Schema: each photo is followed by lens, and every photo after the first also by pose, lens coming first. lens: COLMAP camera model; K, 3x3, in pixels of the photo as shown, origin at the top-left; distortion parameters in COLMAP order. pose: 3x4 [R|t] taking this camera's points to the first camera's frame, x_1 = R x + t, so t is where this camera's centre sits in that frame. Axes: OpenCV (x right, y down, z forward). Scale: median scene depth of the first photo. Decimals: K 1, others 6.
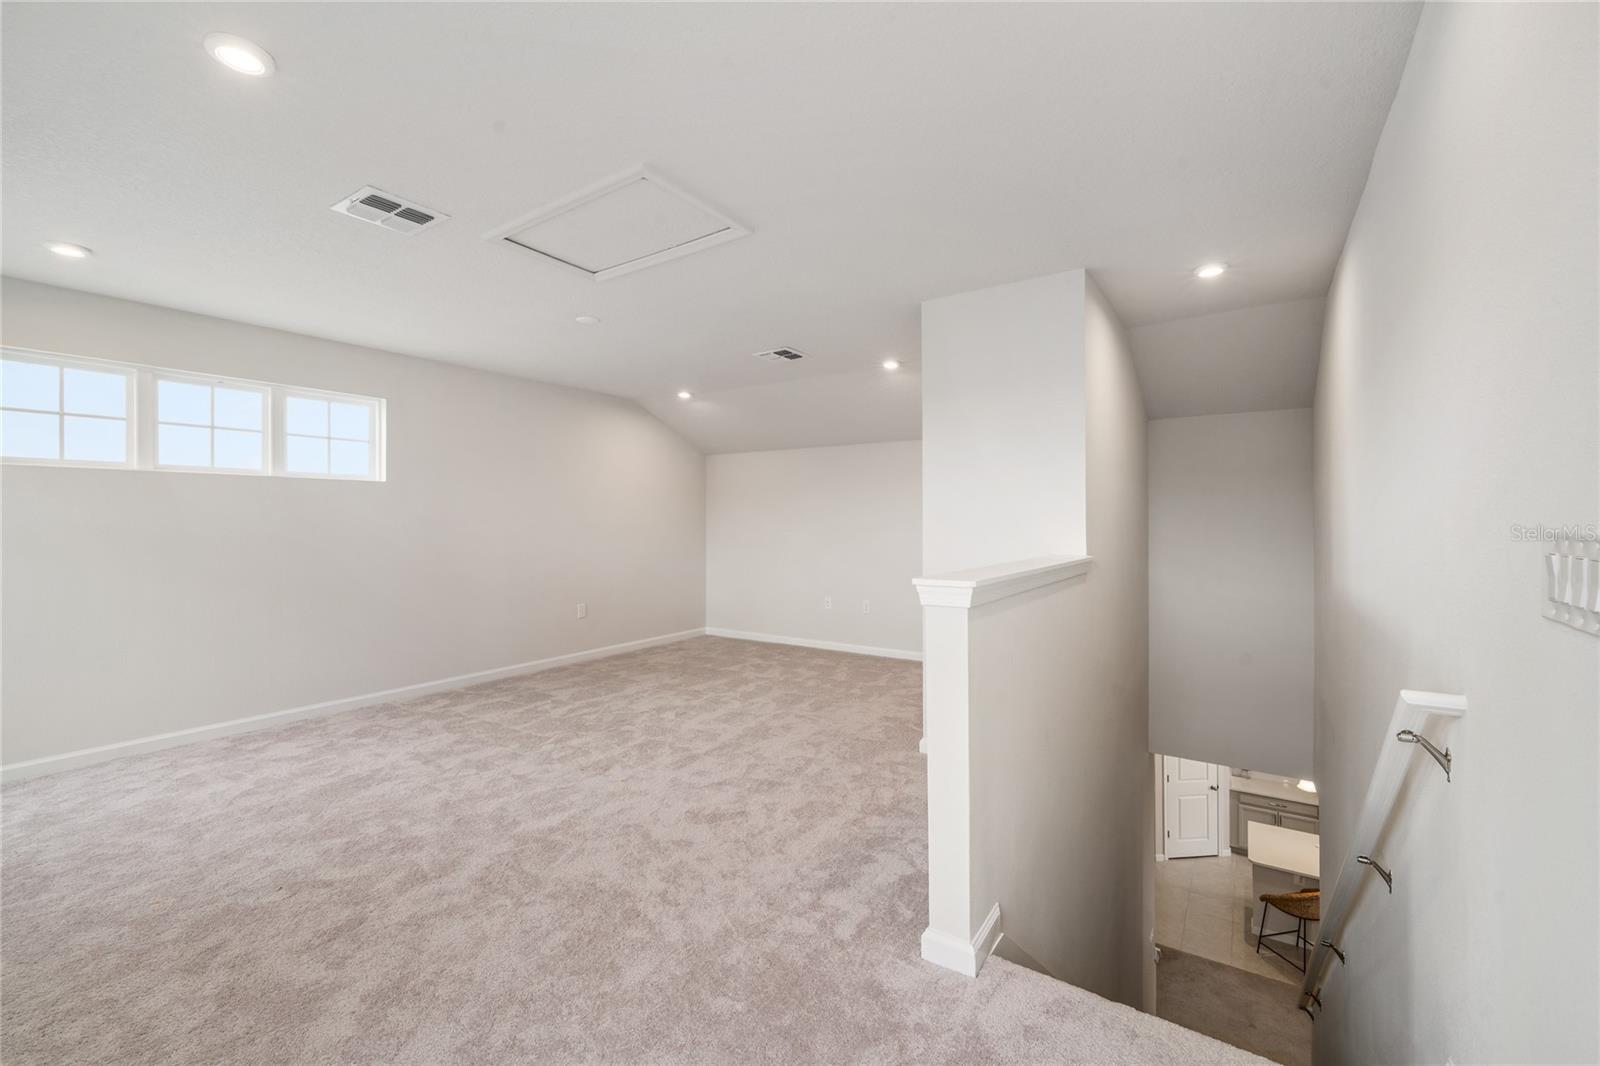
lens RADIAL K [[659.2, 0, 825.0], [0, 659.2, 530.8], [0, 0, 1]] dist [-0.003842, 0.000515]
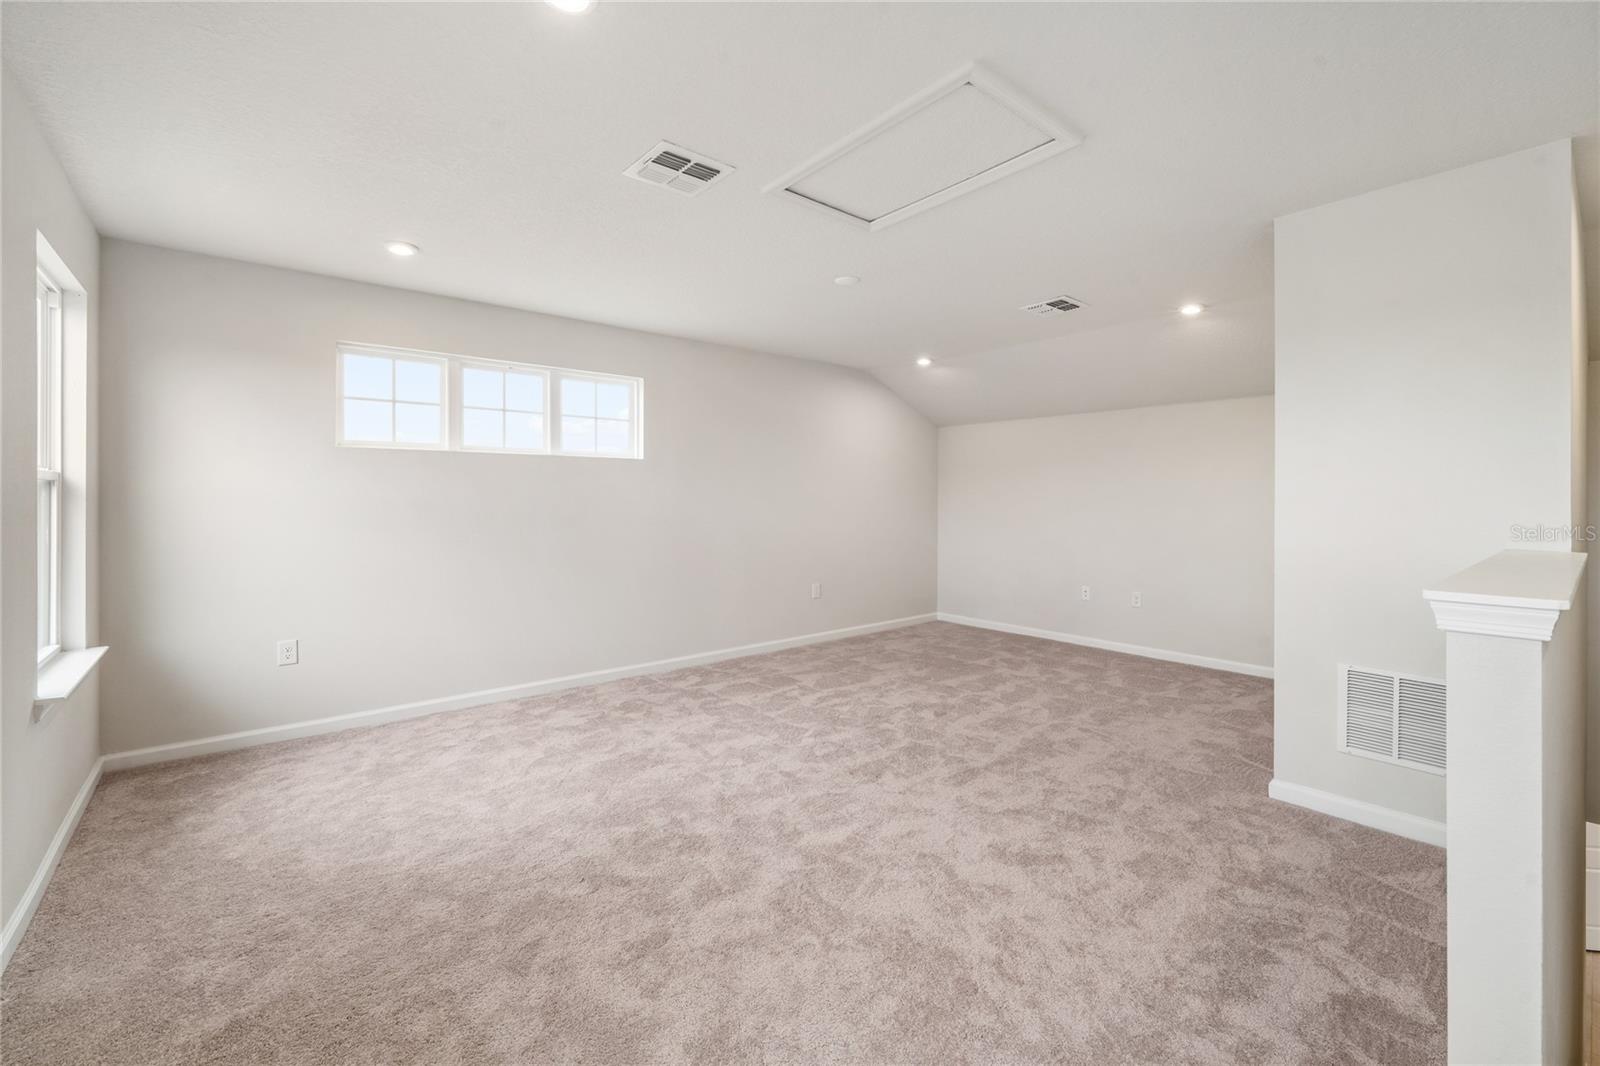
lens RADIAL K [[635.7, 0, 805.7], [0, 635.7, 510.3], [0, 0, 1]] dist [-0.000990, -0.000622]
pose [[0.964645, 0.008753, -0.263407, -0.202655], [-0.006790, 0.999942, 0.008362, -0.006275], [0.263465, -0.006278, 0.964648, 0.141216]]
